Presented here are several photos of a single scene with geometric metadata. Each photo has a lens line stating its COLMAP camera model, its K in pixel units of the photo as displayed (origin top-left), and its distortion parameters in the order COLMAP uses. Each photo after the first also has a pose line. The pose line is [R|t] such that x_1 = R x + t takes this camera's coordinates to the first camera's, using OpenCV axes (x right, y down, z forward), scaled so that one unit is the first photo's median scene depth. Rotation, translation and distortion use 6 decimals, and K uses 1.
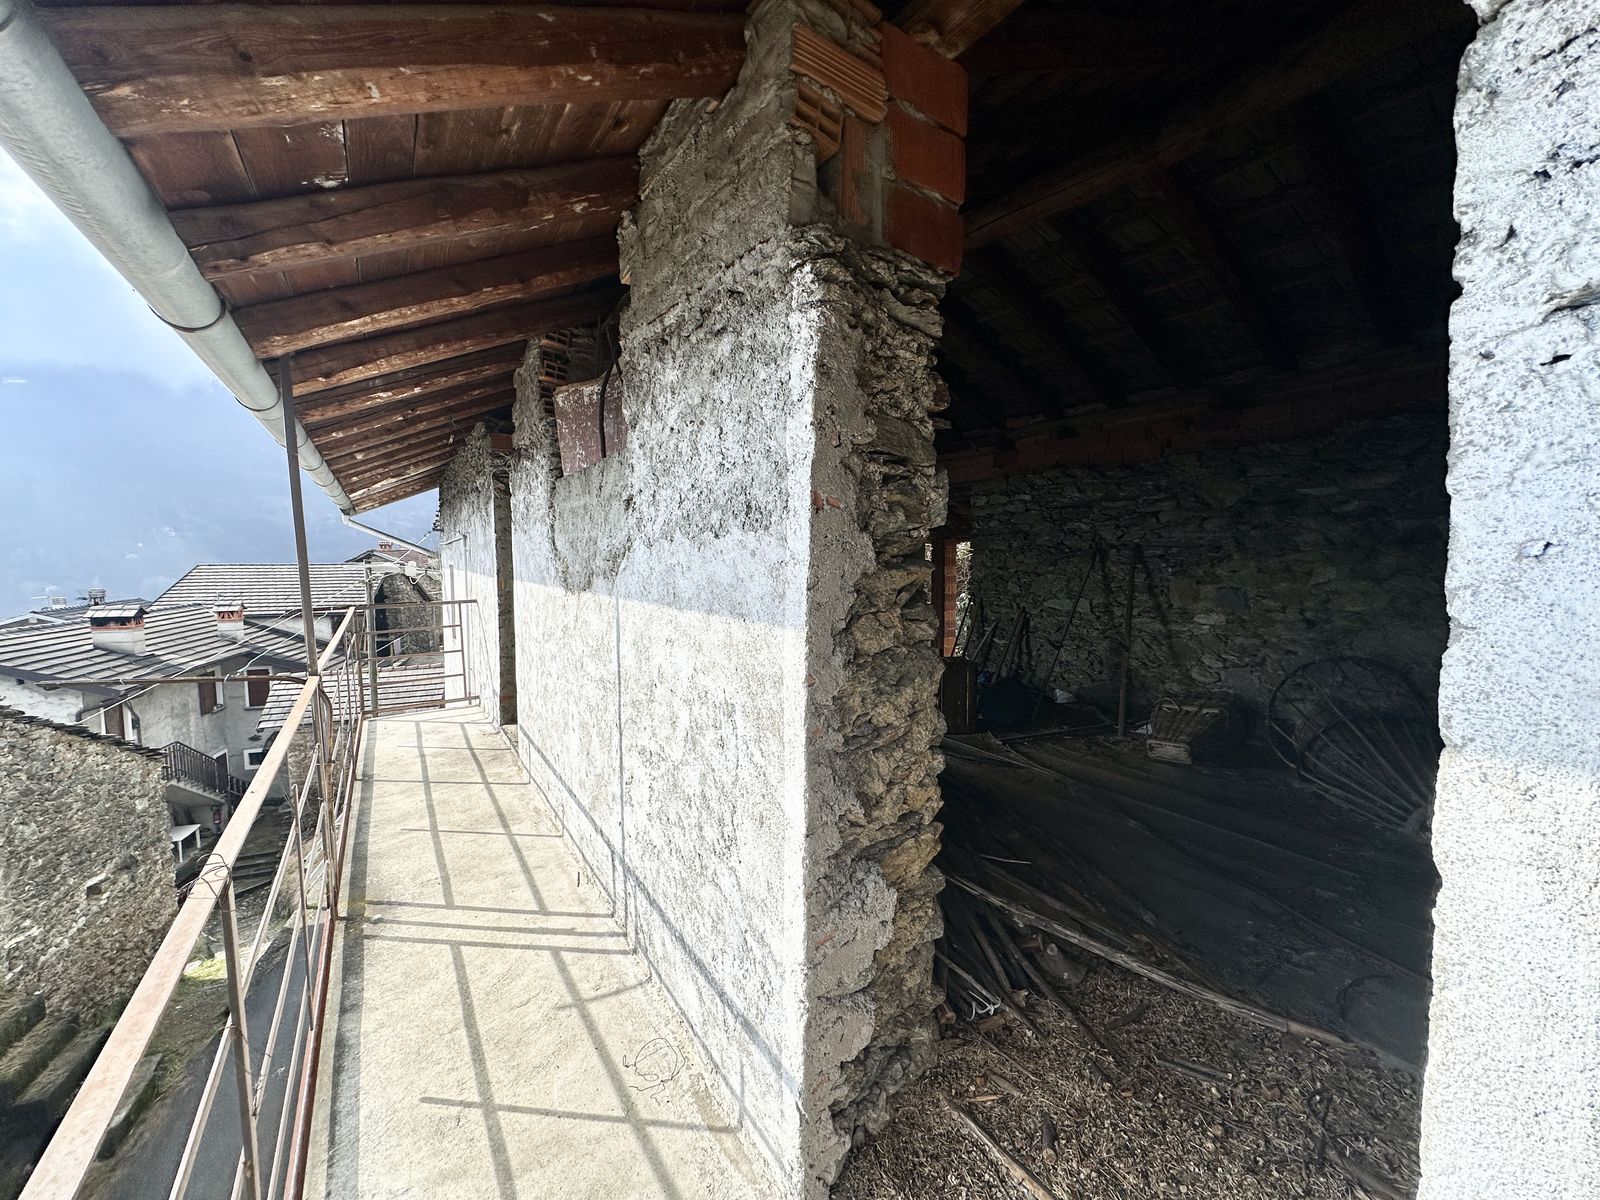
lens RADIAL K [[638.2, 0, 800.6], [0, 638.2, 600.6], [0, 0, 1]] dist [-0.002133, 0.000257]
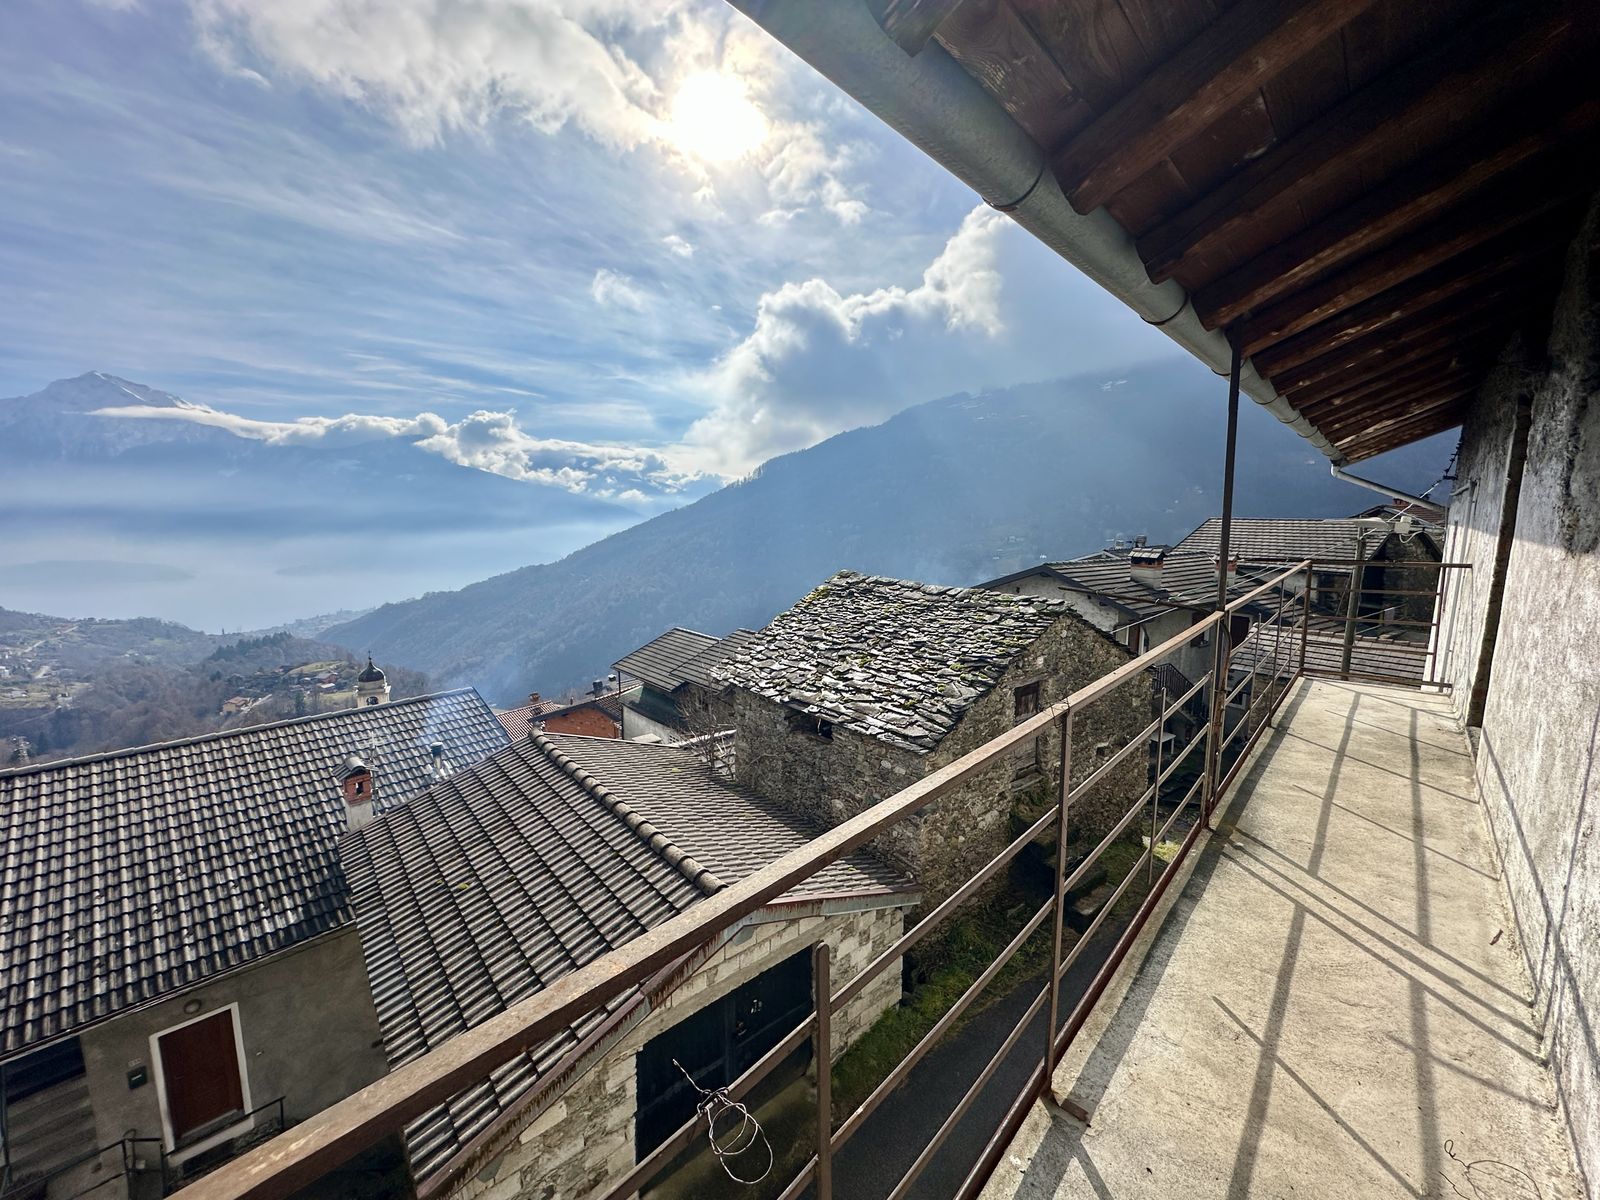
lens RADIAL K [[644.3, 0, 801.5], [0, 644.3, 602.3], [0, 0, 1]] dist [-0.000559, 0.000075]
pose [[0.244565, 0.141874, -0.959197, 0.091194], [-0.075047, 0.989040, 0.127153, 0.008752], [0.966724, 0.040888, 0.252532, 0.000656]]
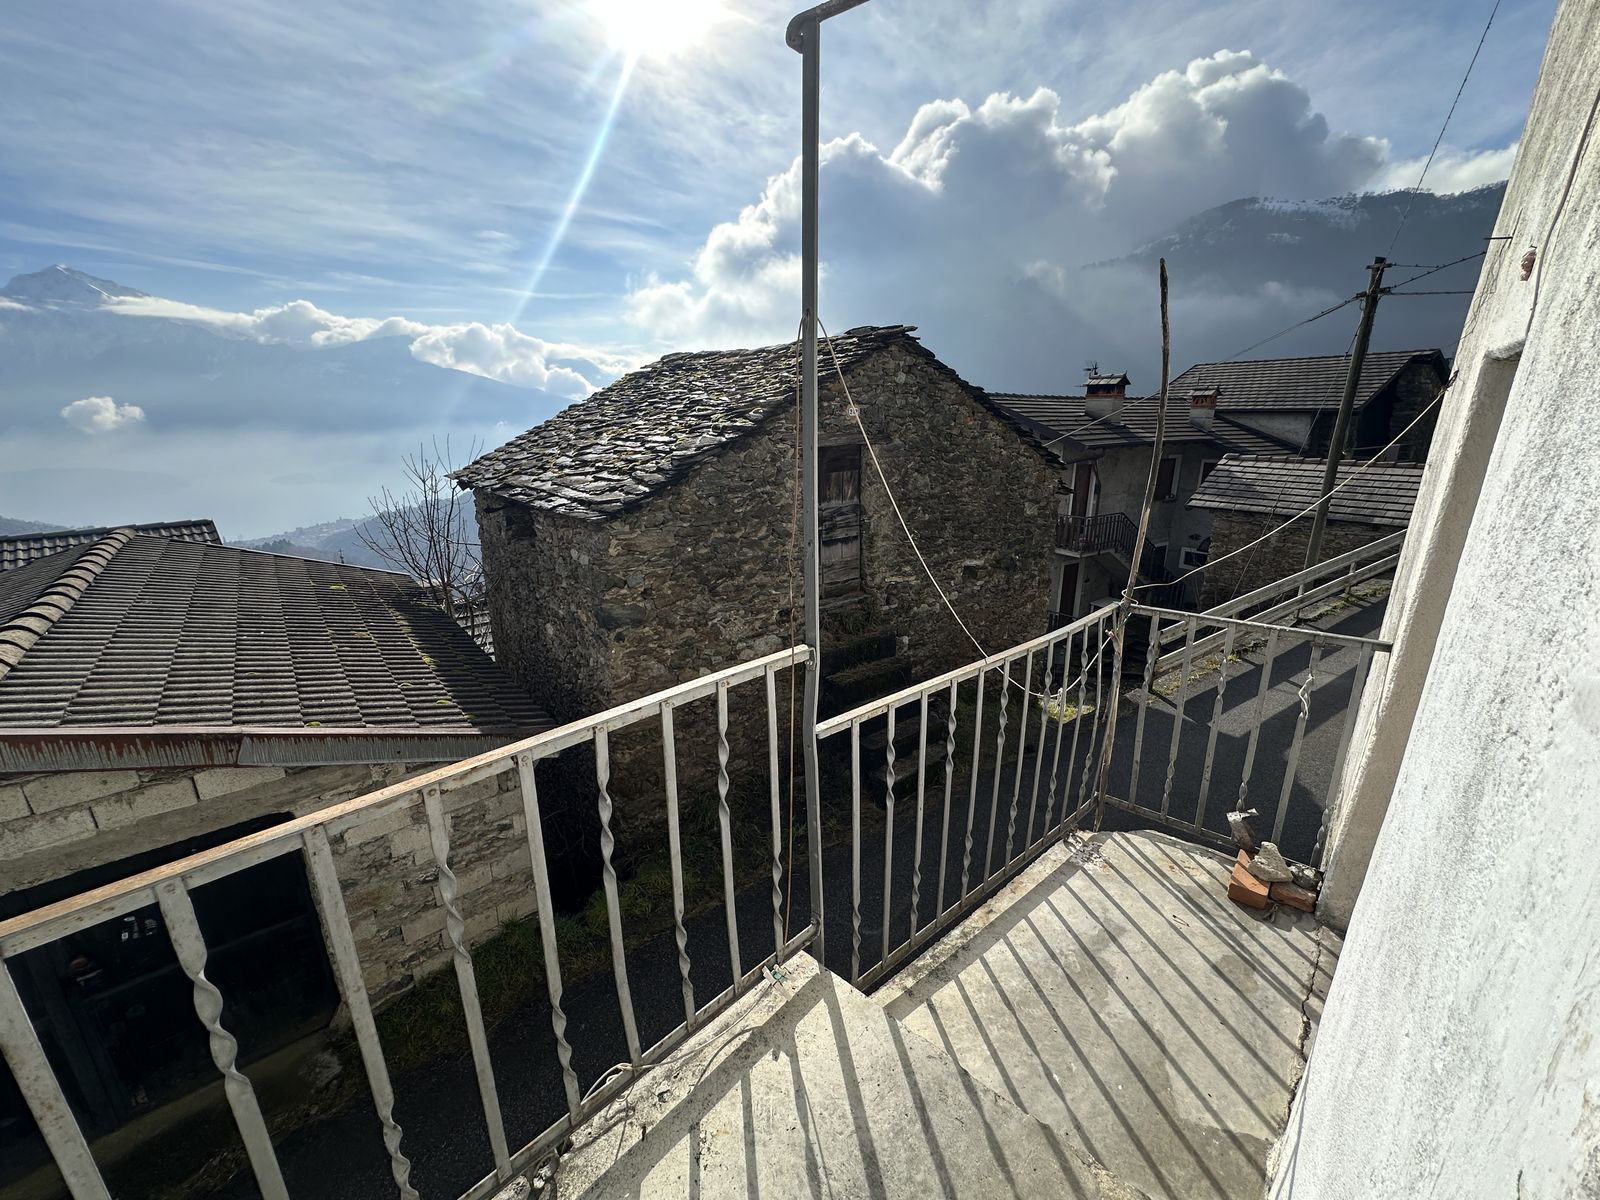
lens RADIAL K [[638.2, 0, 800.6], [0, 638.2, 600.6], [0, 0, 1]] dist [-0.002133, 0.000257]
pose [[0.244913, 0.274282, -0.929939, -0.662051], [-0.075435, 0.961633, 0.263763, 0.707116], [0.966606, 0.005551, 0.256207, 1.354413]]
